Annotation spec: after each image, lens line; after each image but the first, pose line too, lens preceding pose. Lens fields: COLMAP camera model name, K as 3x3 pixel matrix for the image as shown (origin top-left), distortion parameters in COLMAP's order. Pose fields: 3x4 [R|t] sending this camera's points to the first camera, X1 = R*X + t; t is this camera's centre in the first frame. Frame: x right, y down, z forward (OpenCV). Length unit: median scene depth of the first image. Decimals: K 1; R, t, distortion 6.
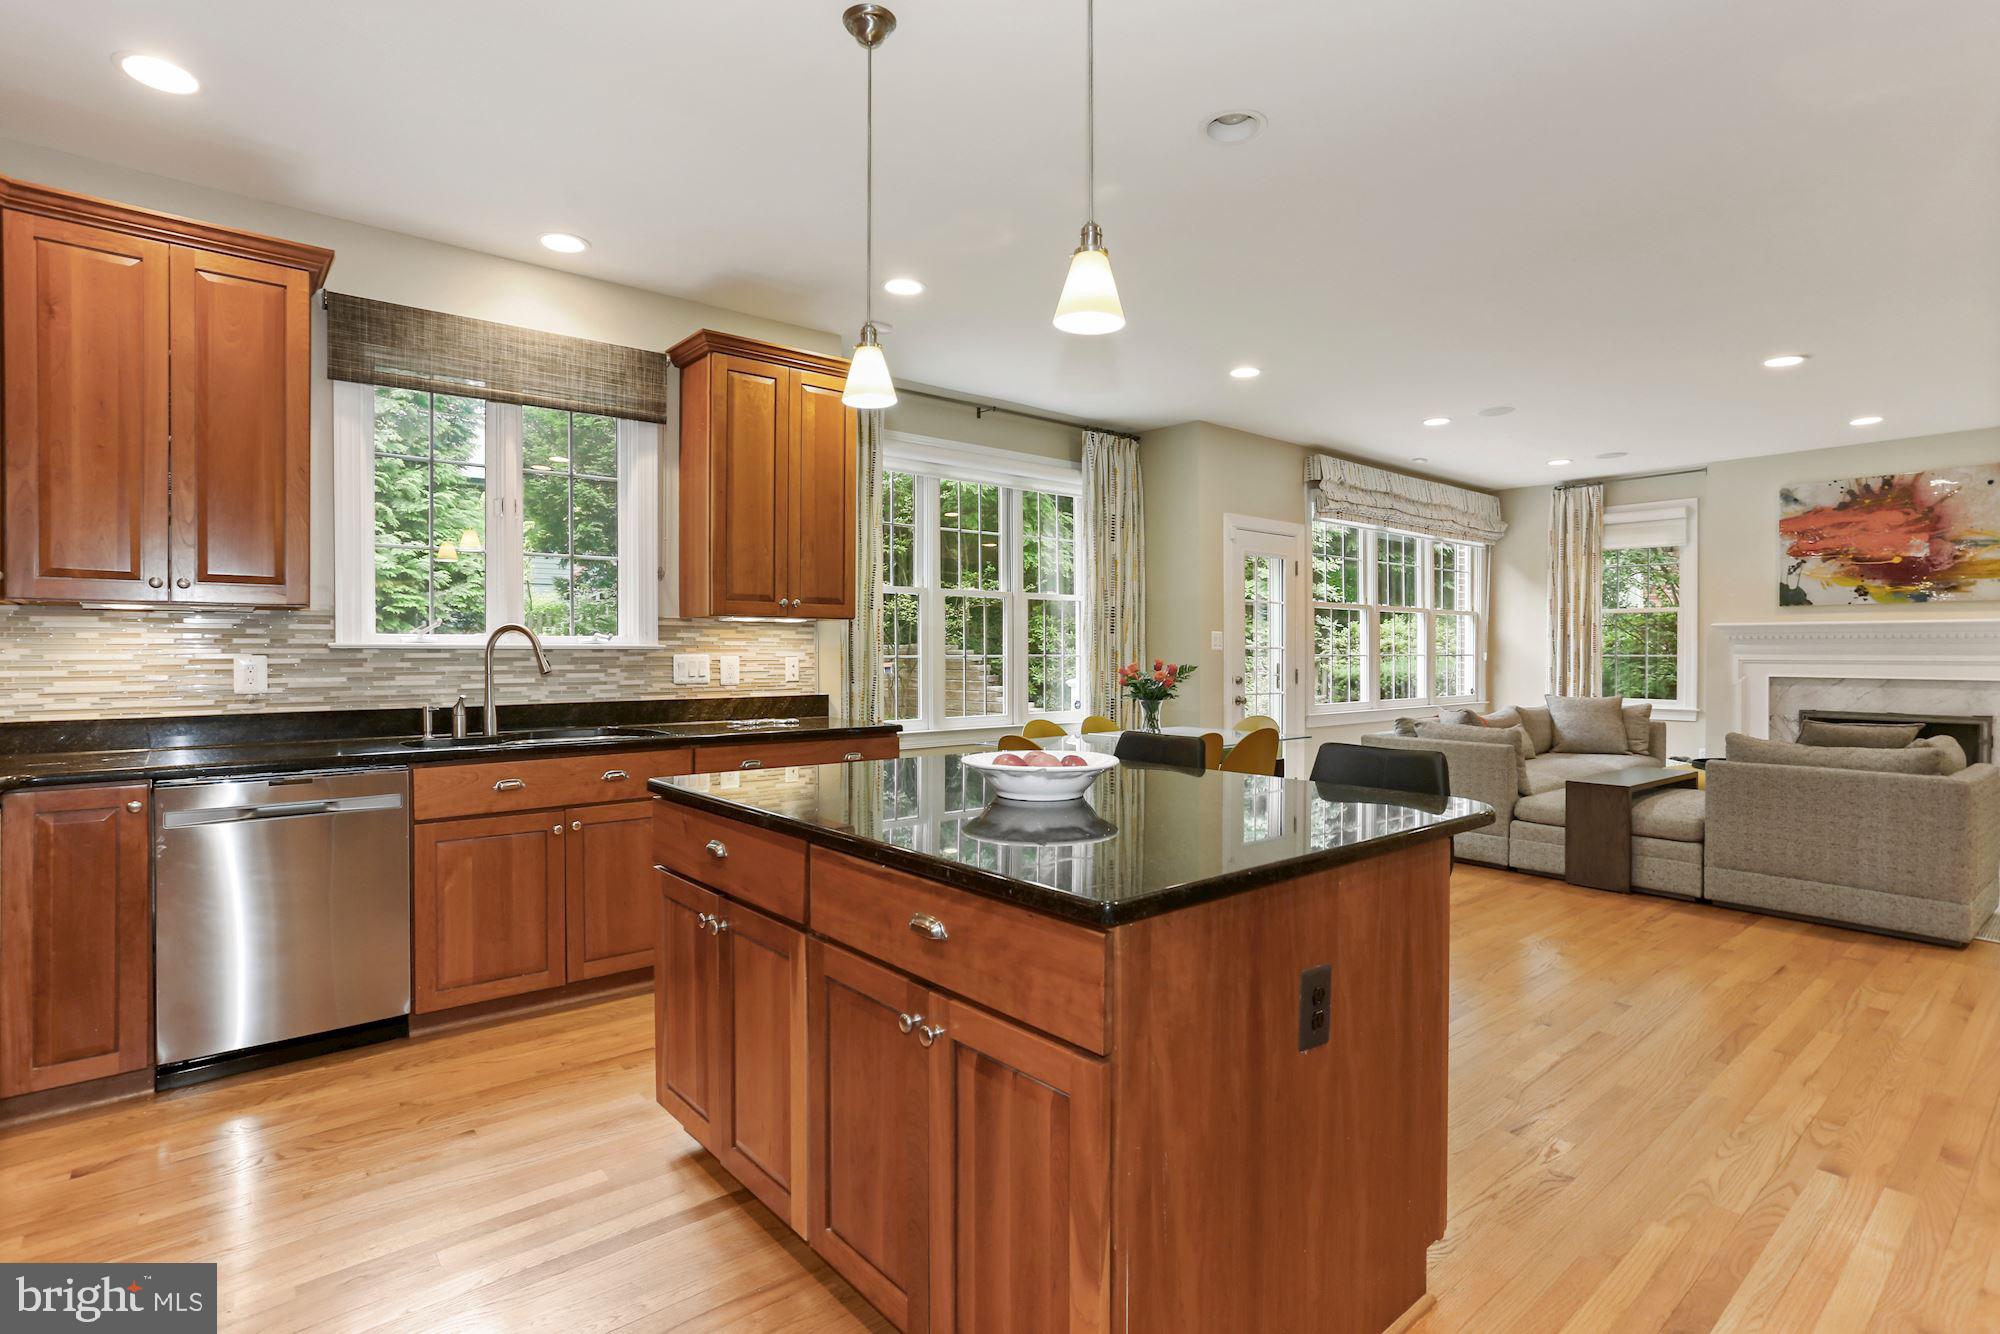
lens RADIAL K [[994.1, 0, 984.3], [0, 994.1, 656.5], [0, 0, 1]] dist [-0.039325, 0.030091]
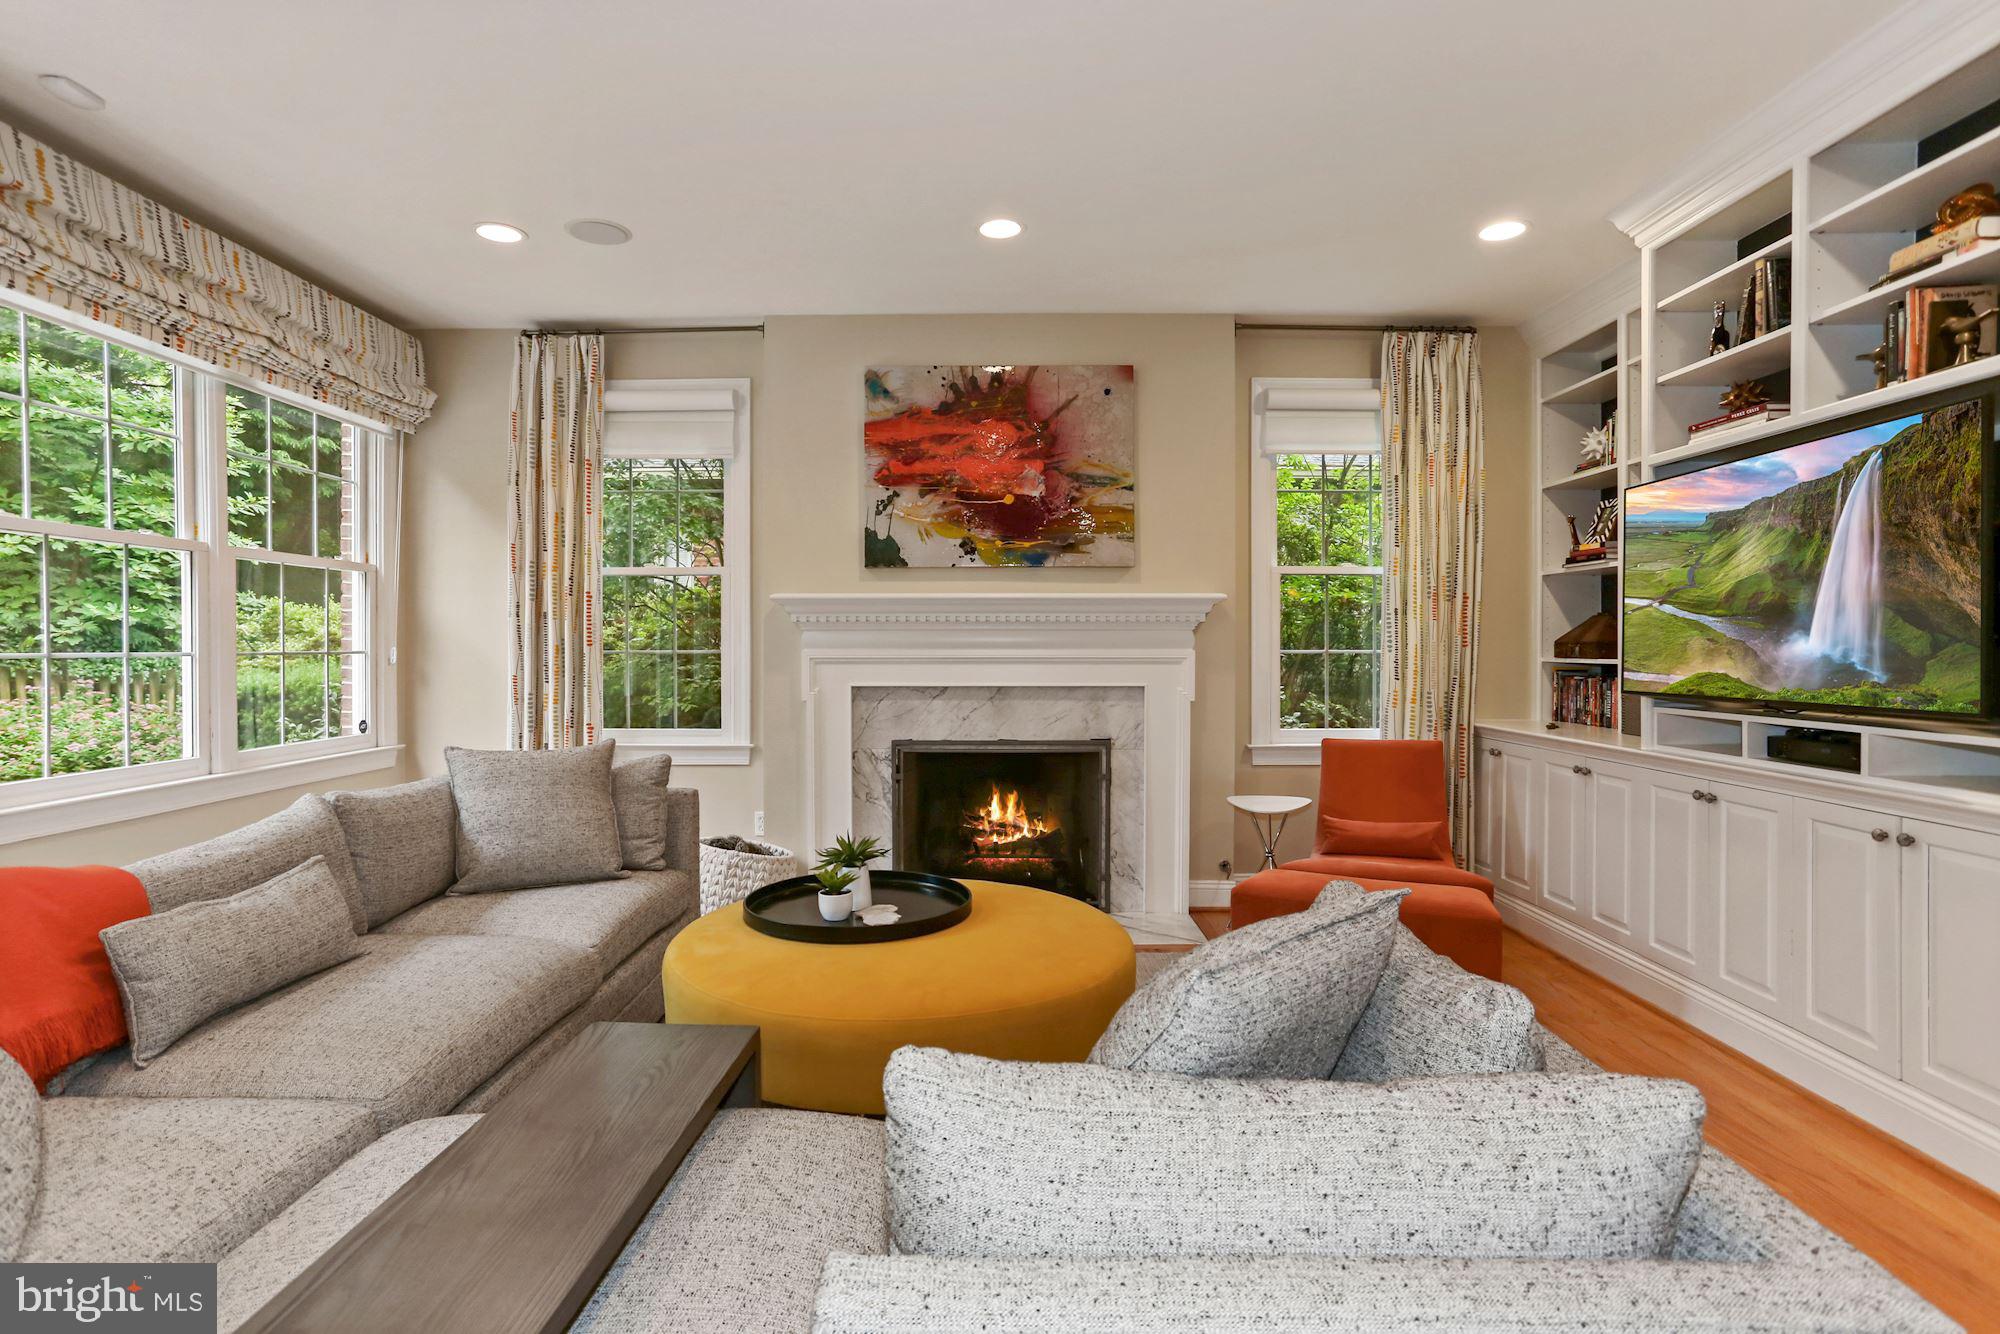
lens RADIAL K [[994.1, 0, 987.1], [0, 994.1, 654.0], [0, 0, 1]] dist [-0.039325, 0.030091]
pose [[0.650929, -0.009455, 0.759080, 0.704909], [0.005311, 0.999955, 0.007900, -0.005397], [-0.759120, -0.001111, 0.650950, 0.970275]]
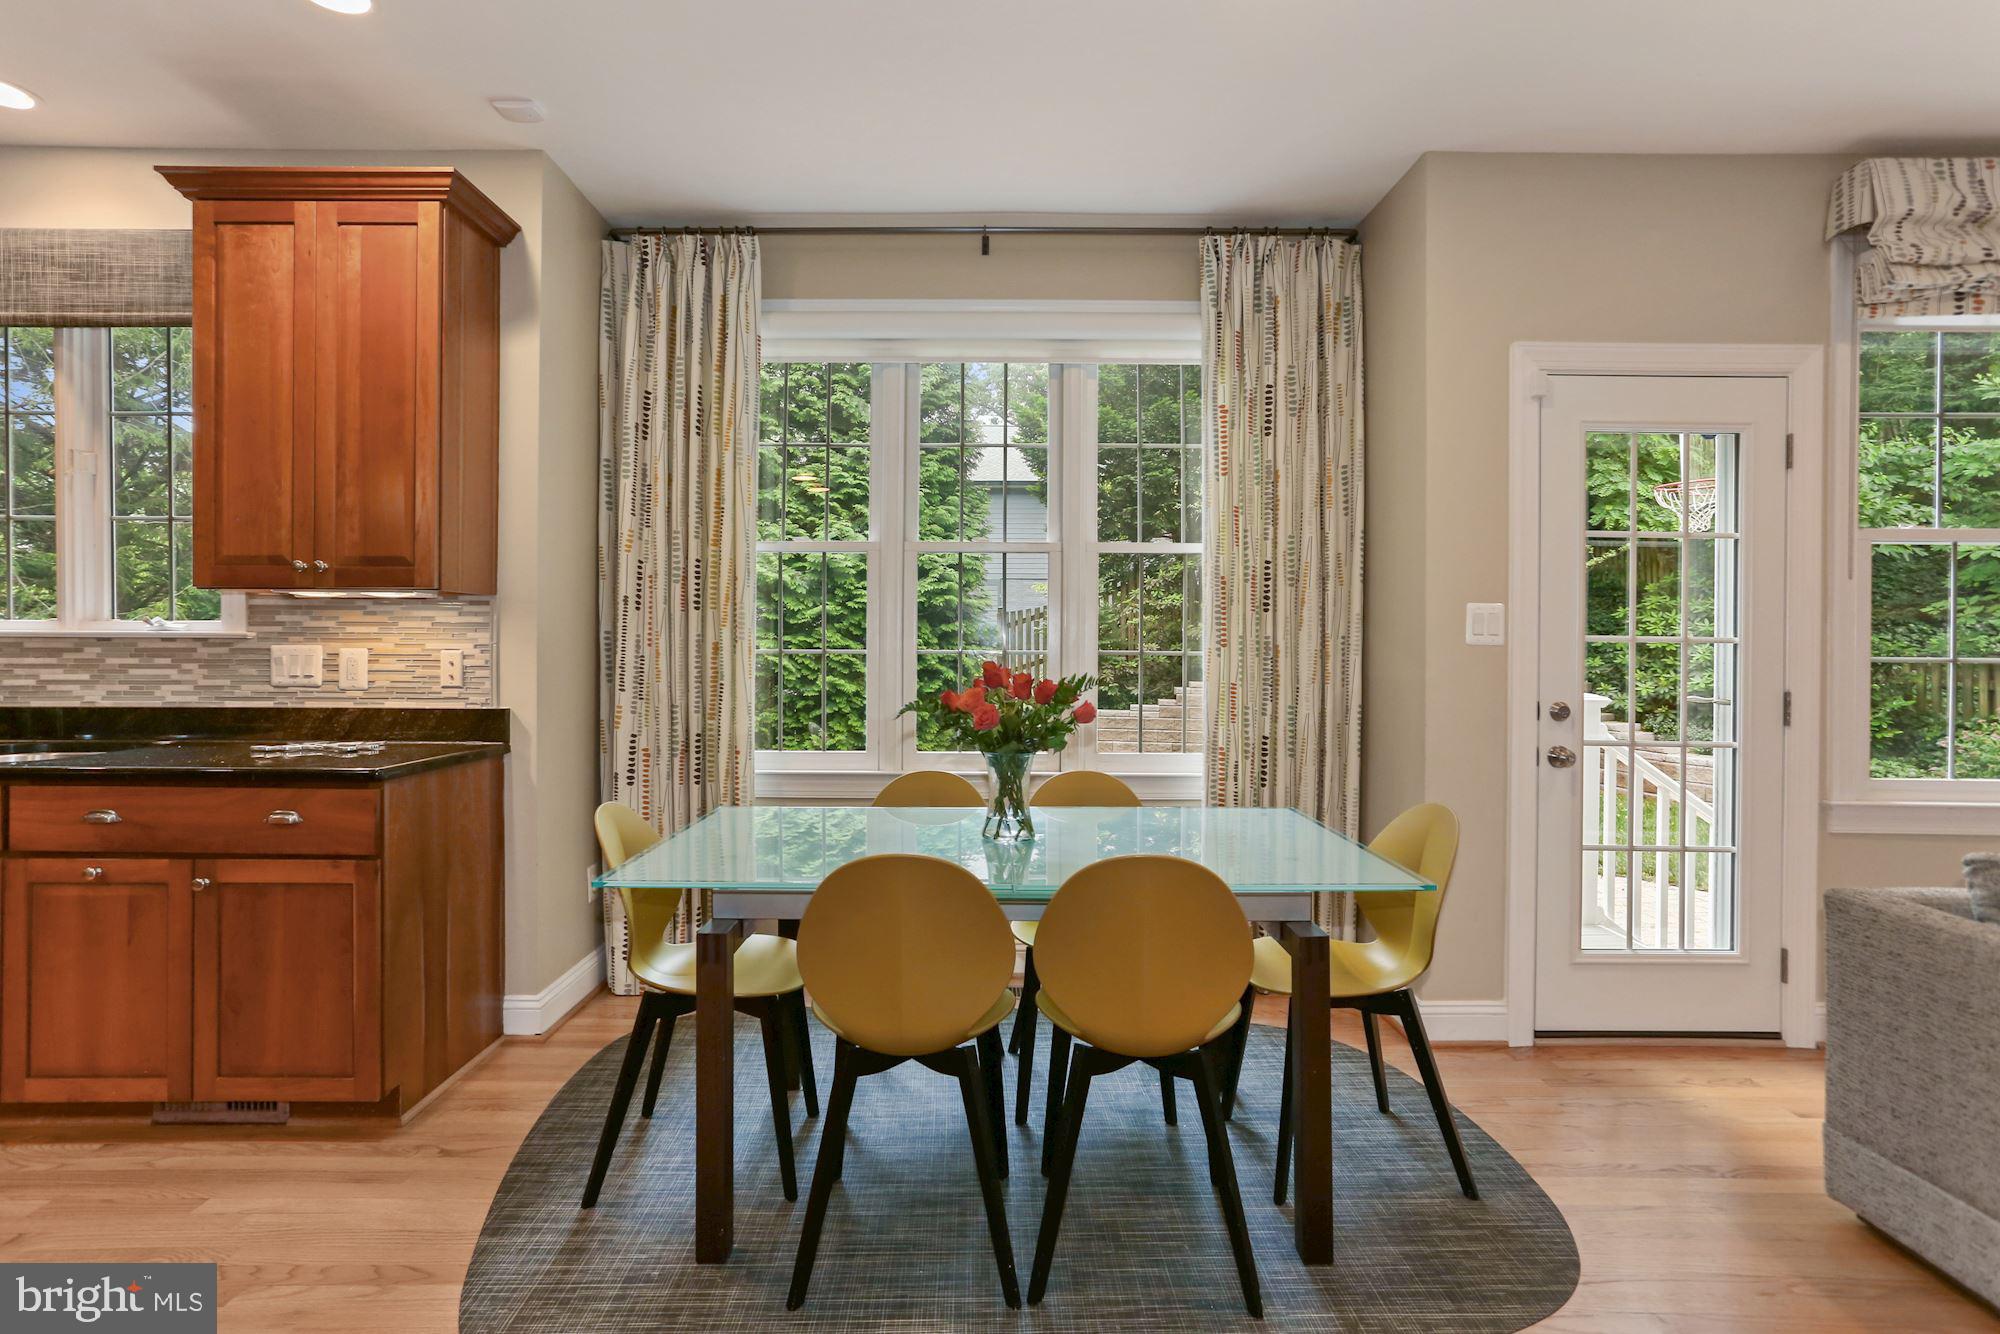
lens RADIAL K [[994.1, 0, 978.6], [0, 994.1, 649.3], [0, 0, 1]] dist [-0.039325, 0.030091]
pose [[0.768019, 0.005294, -0.640405, 0.539543], [-0.006961, 0.999976, -0.000082, -0.002722], [0.640389, 0.004521, 0.768038, 0.775151]]
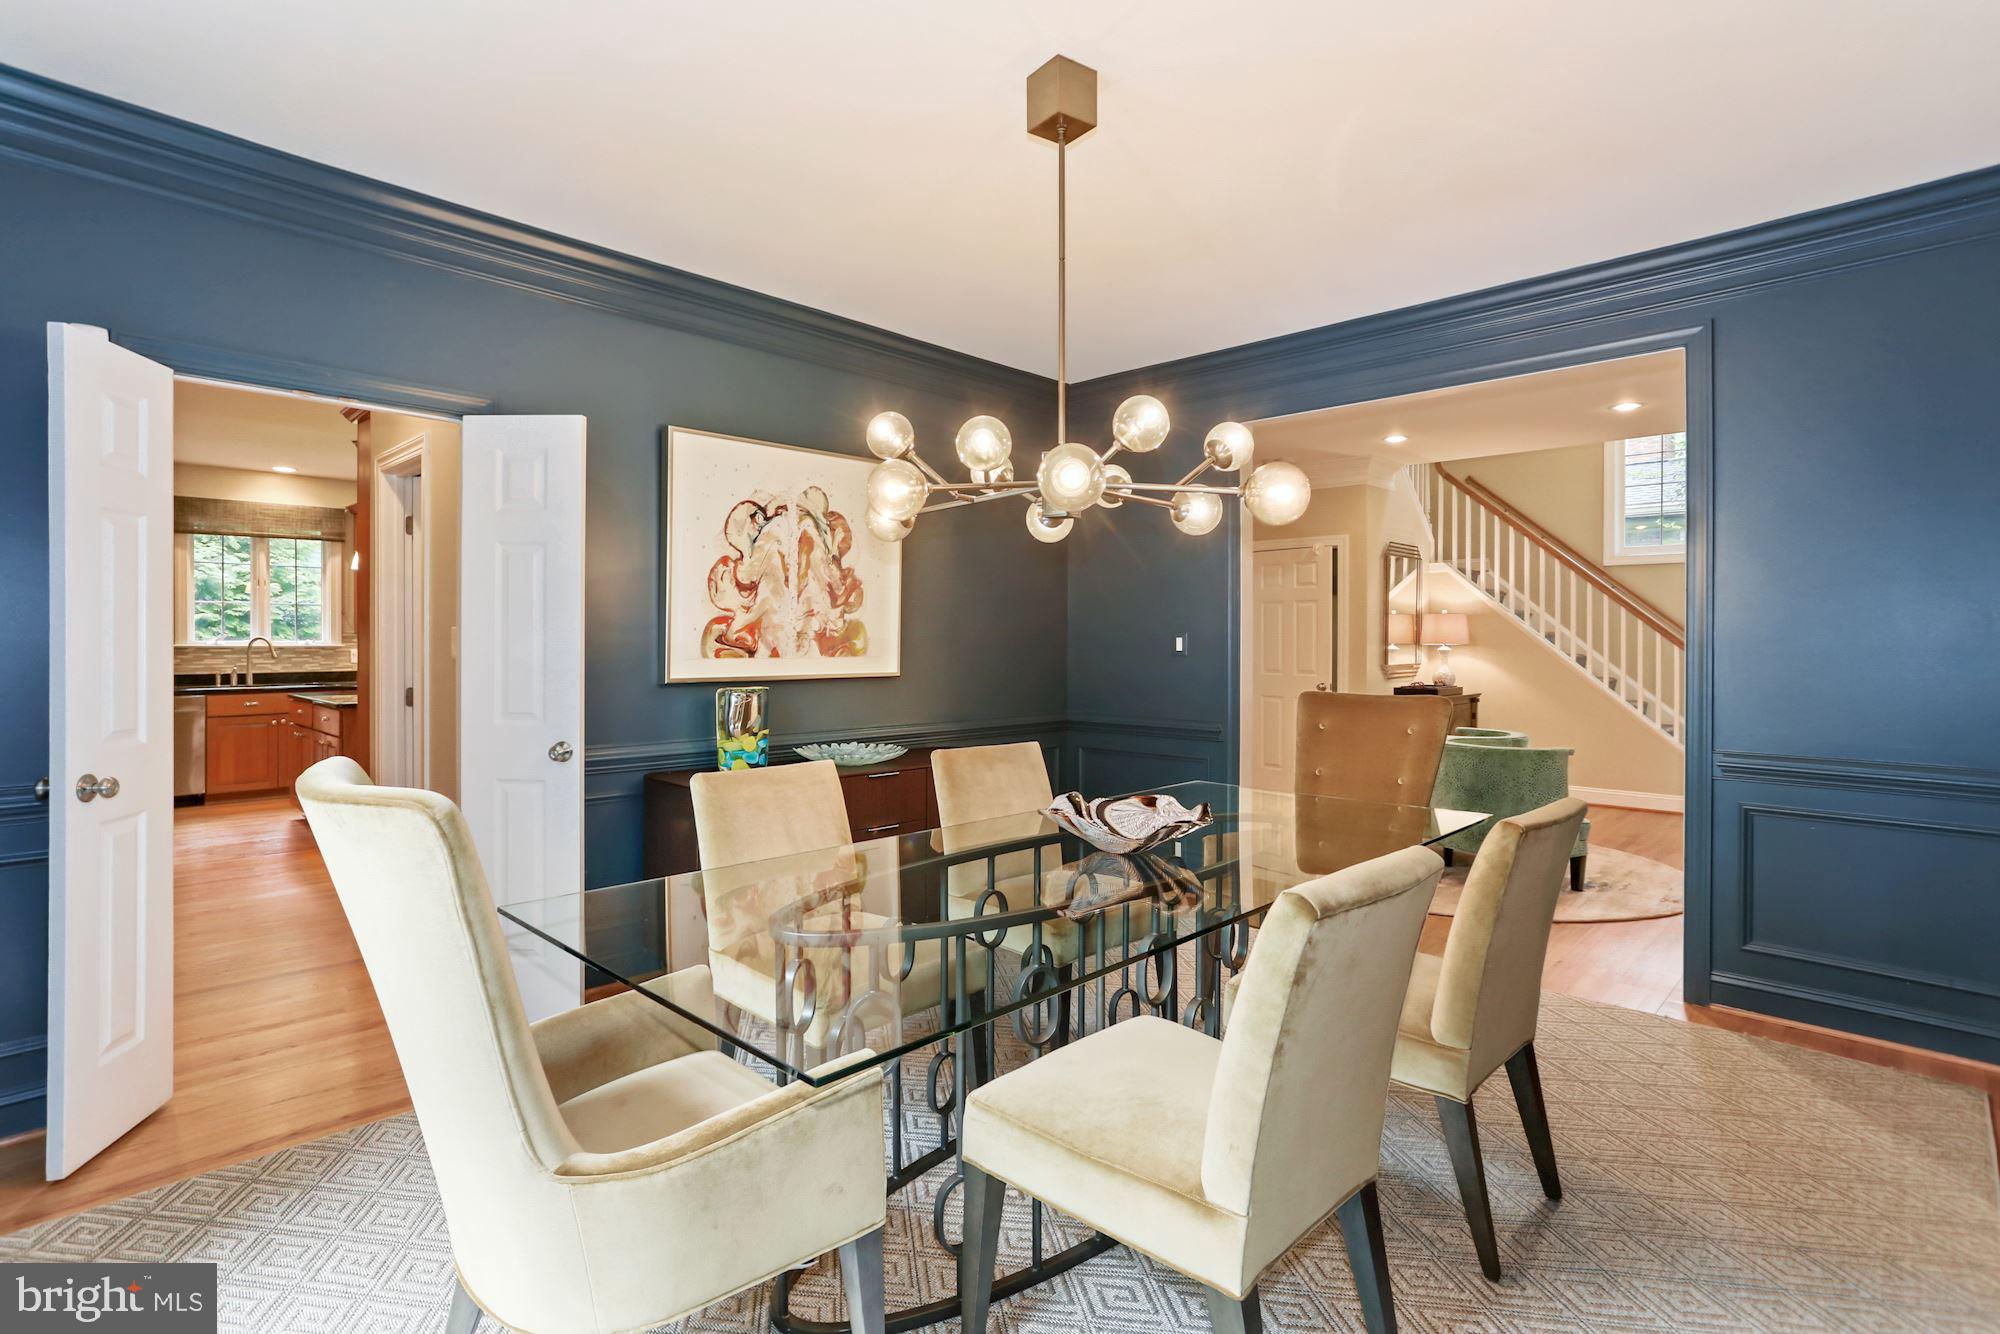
lens RADIAL K [[994.1, 0, 1002.9], [0, 994.1, 643.0], [0, 0, 1]] dist [-0.039325, 0.030091]
pose [[0.994421, 0.001967, 0.105464, 0.840863], [-0.001564, 0.999991, -0.003904, -0.010459], [-0.105471, 0.003717, 0.994415, -1.220983]]
